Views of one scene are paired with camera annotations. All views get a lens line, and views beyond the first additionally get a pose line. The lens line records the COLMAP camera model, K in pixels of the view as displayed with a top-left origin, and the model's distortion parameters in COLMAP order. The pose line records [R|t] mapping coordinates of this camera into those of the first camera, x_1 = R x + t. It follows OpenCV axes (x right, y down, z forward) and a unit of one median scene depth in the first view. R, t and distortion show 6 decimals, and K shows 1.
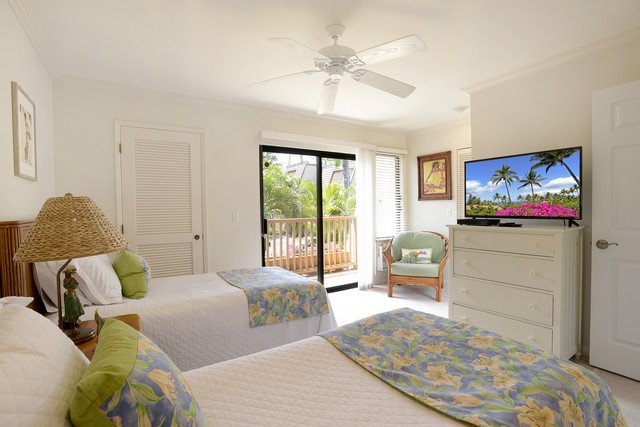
lens RADIAL K [[311.1, 0, 319.4], [0, 311.1, 211.1], [0, 0, 1]] dist [-0.045451, 0.000985]
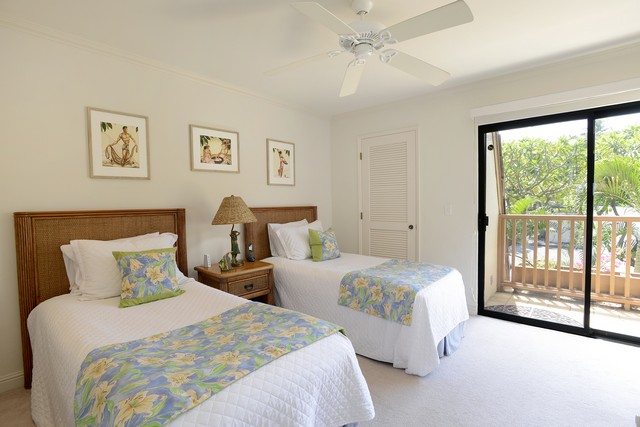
lens RADIAL K [[308.6, 0, 320.2], [0, 308.6, 213.9], [0, 0, 1]] dist [-0.056821, -0.000164]
pose [[0.265427, 0.044544, -0.963101, 1.182949], [-0.002276, 0.998958, 0.045575, -0.023227], [0.964128, -0.009905, 0.265252, 0.853895]]
